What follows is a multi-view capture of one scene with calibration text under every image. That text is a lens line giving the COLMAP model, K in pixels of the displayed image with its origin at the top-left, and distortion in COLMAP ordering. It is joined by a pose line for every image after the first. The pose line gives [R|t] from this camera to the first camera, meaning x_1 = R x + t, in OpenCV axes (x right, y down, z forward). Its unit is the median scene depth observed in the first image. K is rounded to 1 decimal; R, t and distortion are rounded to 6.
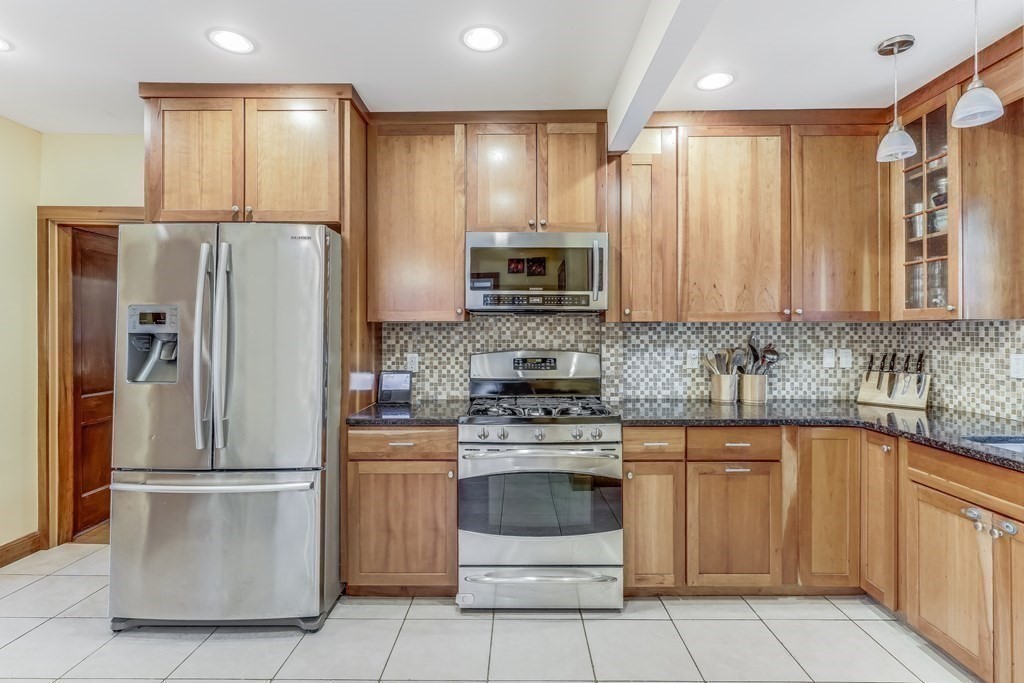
lens RADIAL K [[490.6, 0, 513.6], [0, 490.6, 331.4], [0, 0, 1]] dist [0.005252, -0.000077]
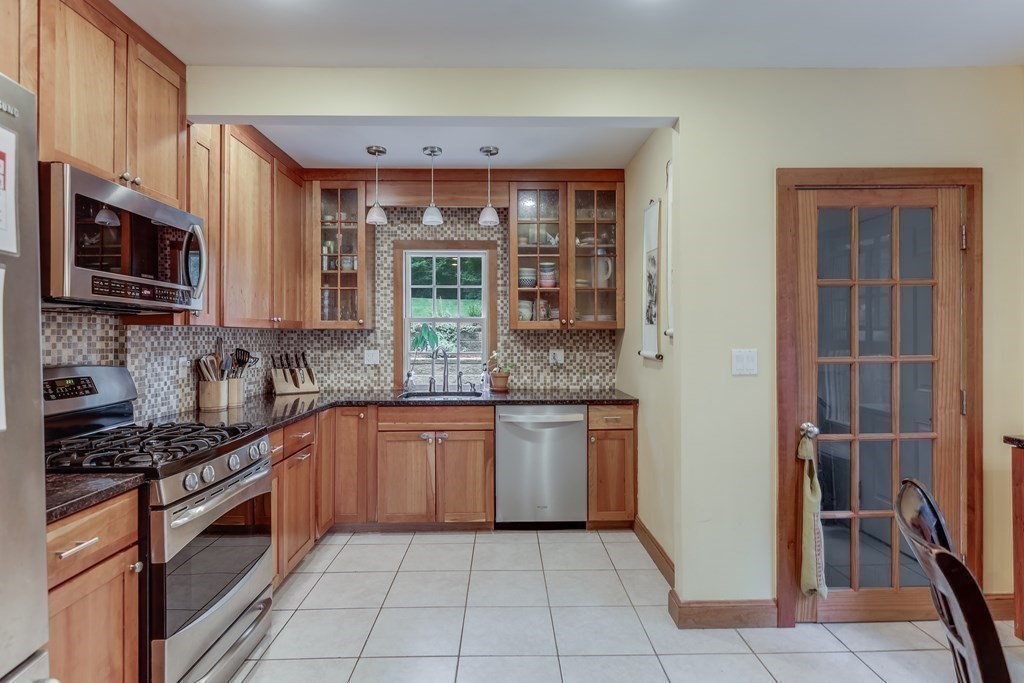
lens RADIAL K [[546.6, 0, 513.8], [0, 546.6, 335.0], [0, 0, 1]] dist [-0.000151, 0.000785]
pose [[-0.028905, 0.003275, 0.999577, -0.709167], [0.001467, 0.999994, -0.003234, 0.001182], [-0.999581, 0.001372, -0.028910, 0.464726]]
